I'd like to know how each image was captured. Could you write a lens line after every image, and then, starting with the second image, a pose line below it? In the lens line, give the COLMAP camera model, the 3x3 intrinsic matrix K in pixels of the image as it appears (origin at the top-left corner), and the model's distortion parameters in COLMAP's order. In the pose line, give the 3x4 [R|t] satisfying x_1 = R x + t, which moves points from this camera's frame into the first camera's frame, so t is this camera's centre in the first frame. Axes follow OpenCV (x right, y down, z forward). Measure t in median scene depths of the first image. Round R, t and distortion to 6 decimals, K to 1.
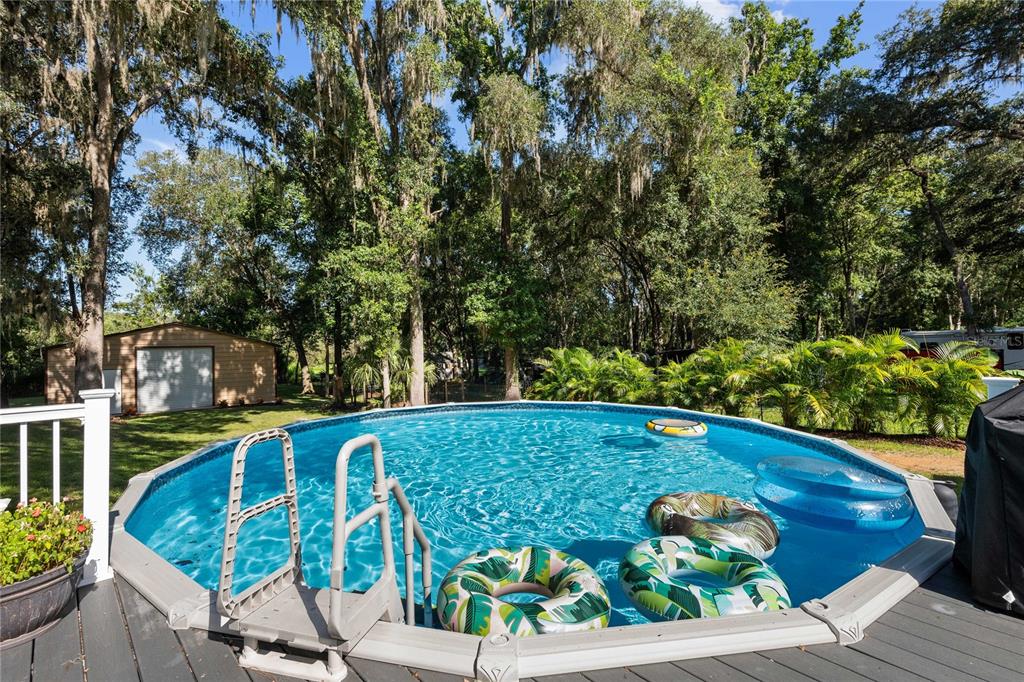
lens RADIAL K [[458.9, 0, 509.6], [0, 458.9, 340.7], [0, 0, 1]] dist [0.001223, 0.001277]
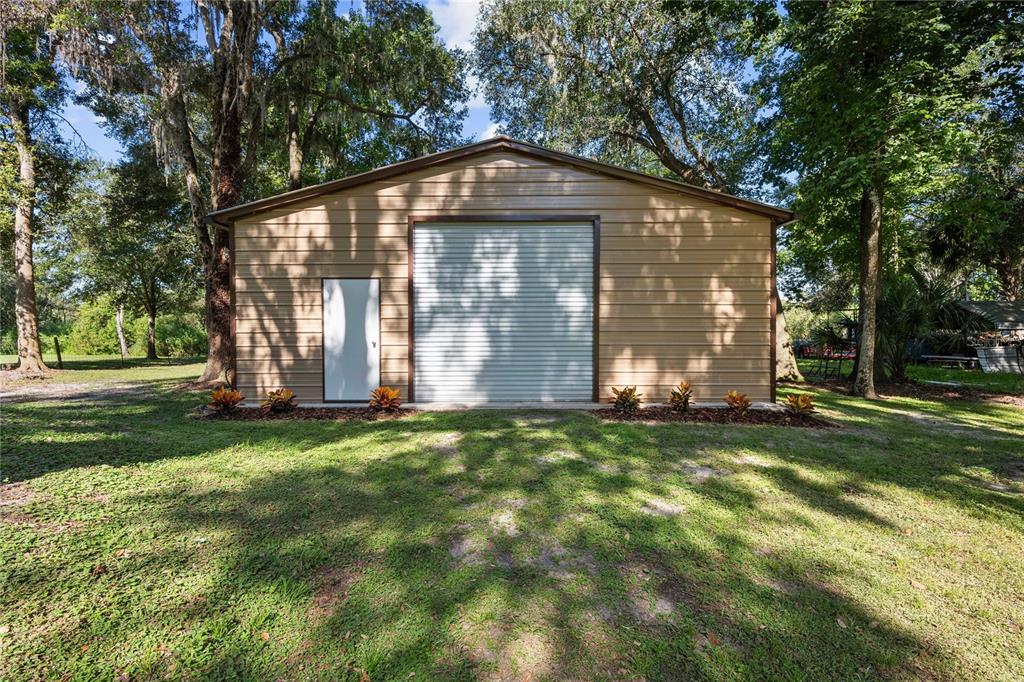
lens RADIAL K [[458.9, 0, 508.8], [0, 458.9, 344.4], [0, 0, 1]] dist [0.001223, 0.001277]
pose [[0.766553, 0.012903, -0.642051, -0.654228], [-0.010471, 0.999916, 0.007593, 0.132811], [0.642095, 0.000903, 0.766624, 0.962997]]
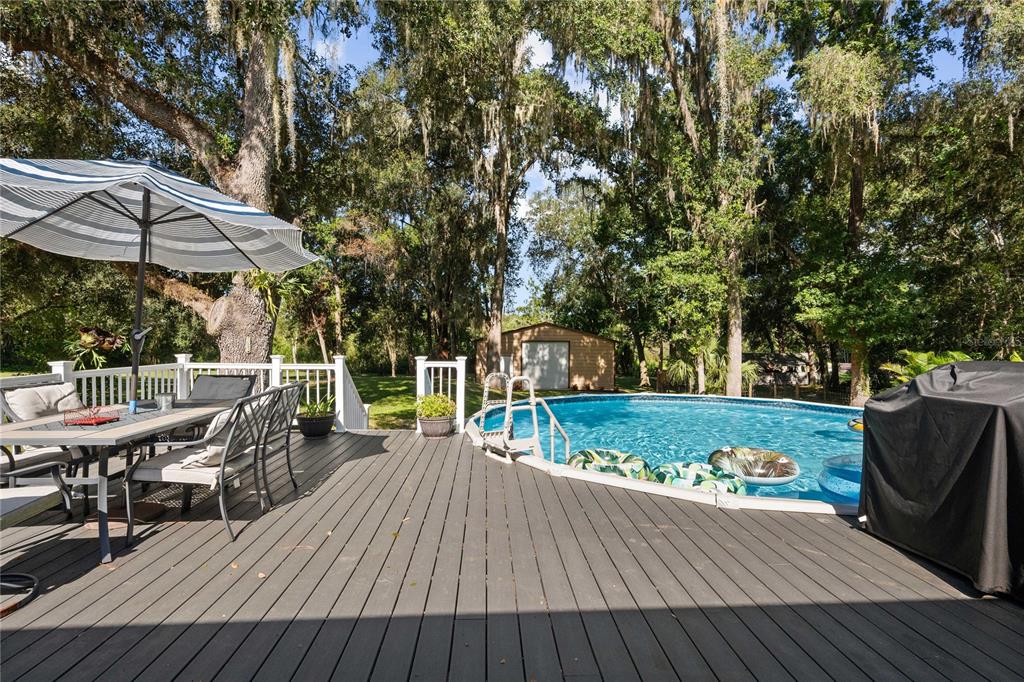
lens RADIAL K [[458.9, 0, 501.7], [0, 458.9, 344.9], [0, 0, 1]] dist [0.001223, 0.001277]
pose [[0.735322, 0.024542, -0.677273, 0.096396], [-0.014191, 0.999683, 0.020817, -0.001191], [0.677569, -0.005696, 0.735437, -0.069120]]
